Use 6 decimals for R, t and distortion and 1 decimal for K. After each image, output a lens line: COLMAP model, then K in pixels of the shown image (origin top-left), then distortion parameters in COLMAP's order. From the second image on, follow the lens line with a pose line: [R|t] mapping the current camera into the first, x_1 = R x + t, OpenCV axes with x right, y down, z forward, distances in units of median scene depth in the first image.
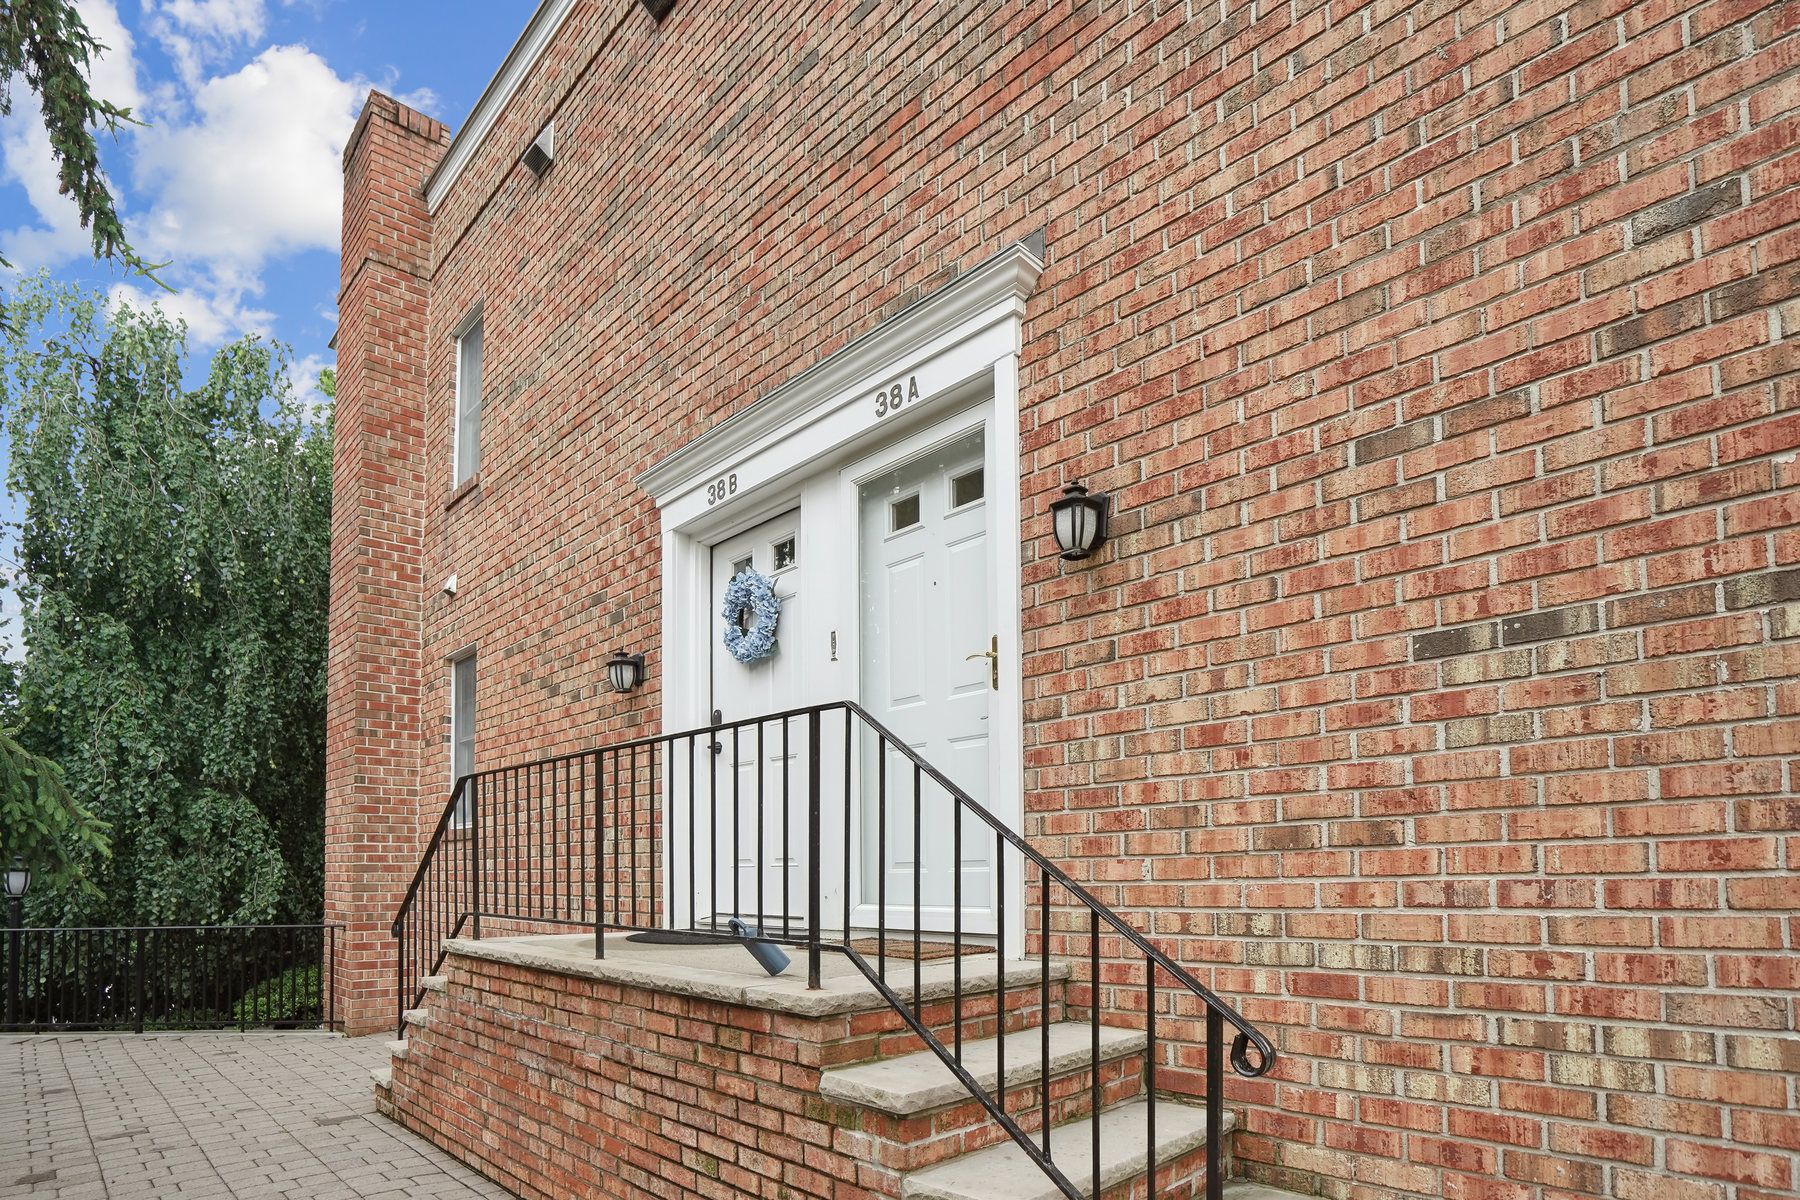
lens RADIAL K [[889.8, 0, 900.9], [0, 889.8, 686.5], [0, 0, 1]] dist [-0.066390, 0.028893]
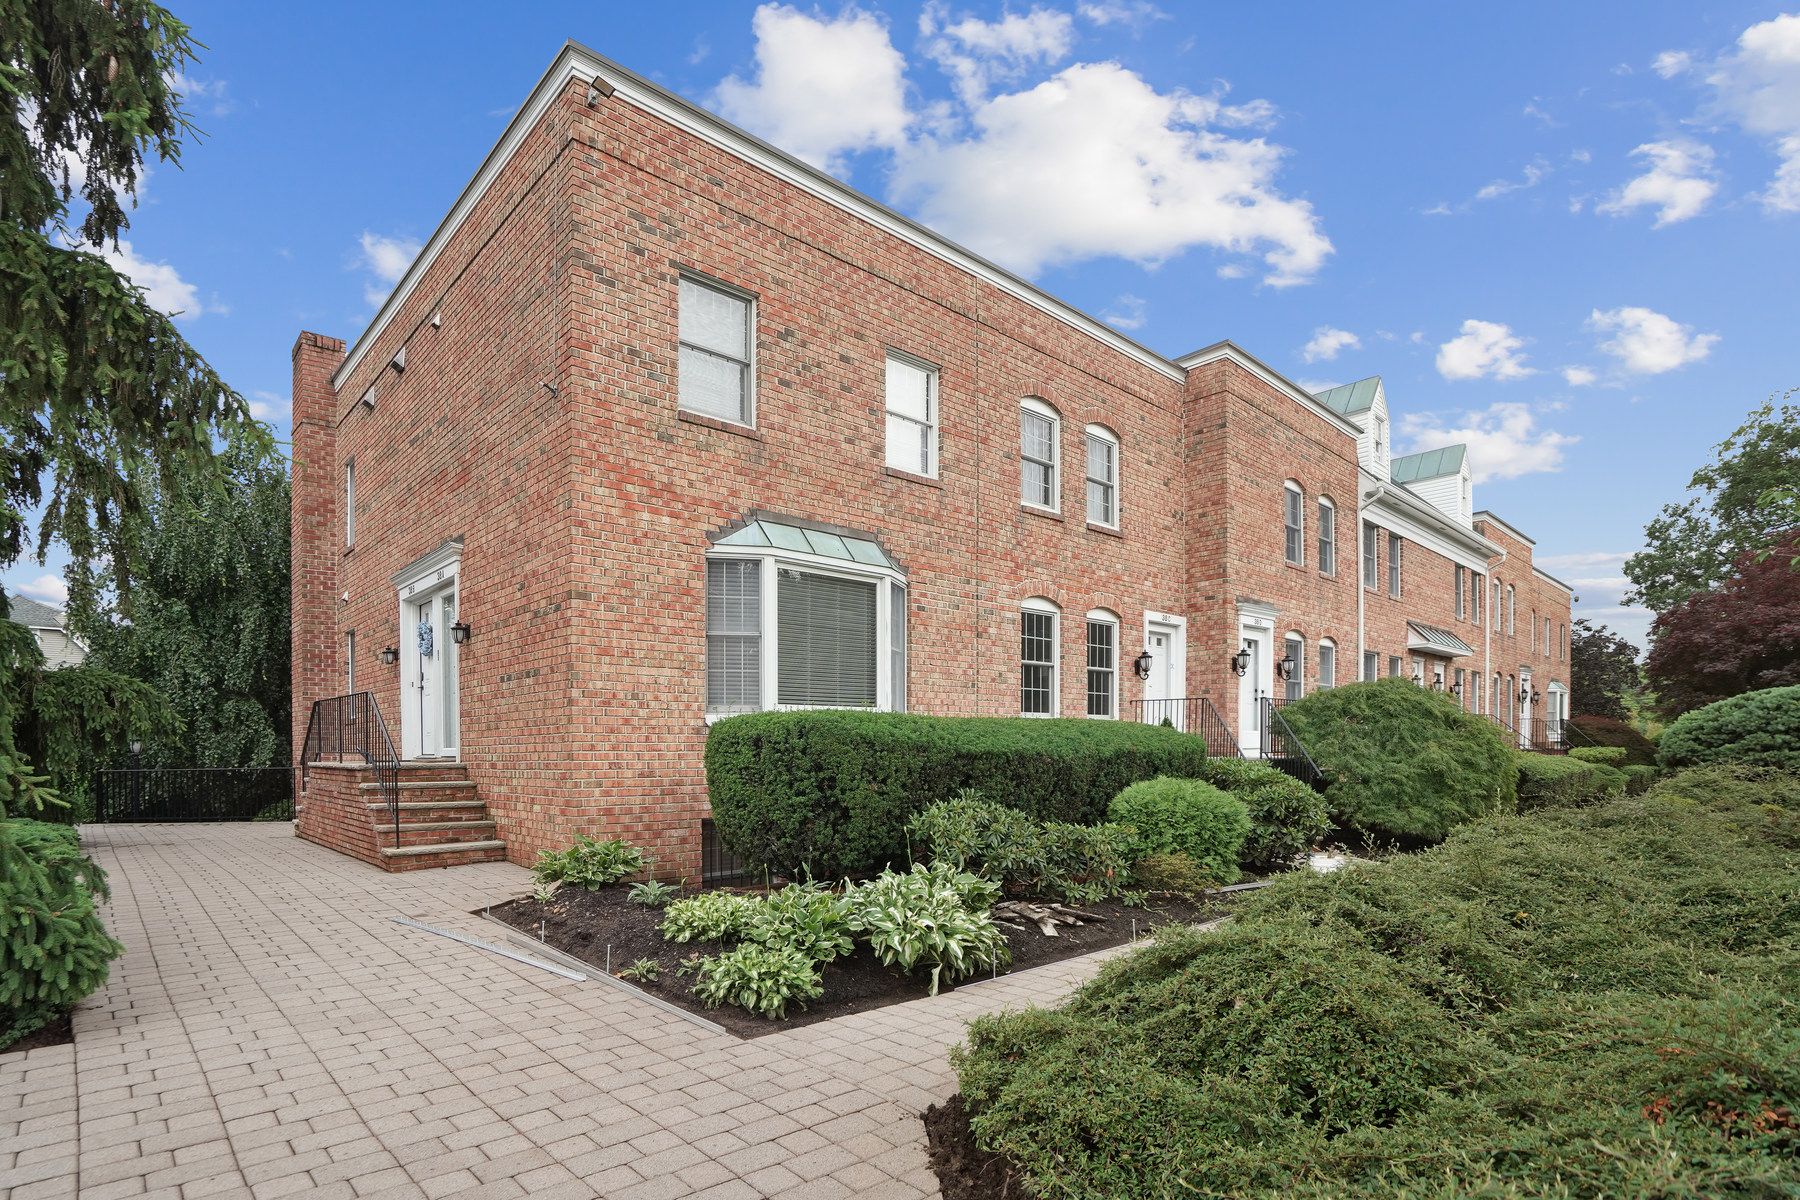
lens RADIAL K [[854.9, 0, 879.9], [0, 854.9, 602.9], [0, 0, 1]] dist [-0.059143, 0.021198]
pose [[0.999537, -0.003165, -0.030262, 0.644128], [0.004126, 0.999488, 0.031742, -0.133118], [0.030146, -0.031852, 0.999038, -0.736805]]
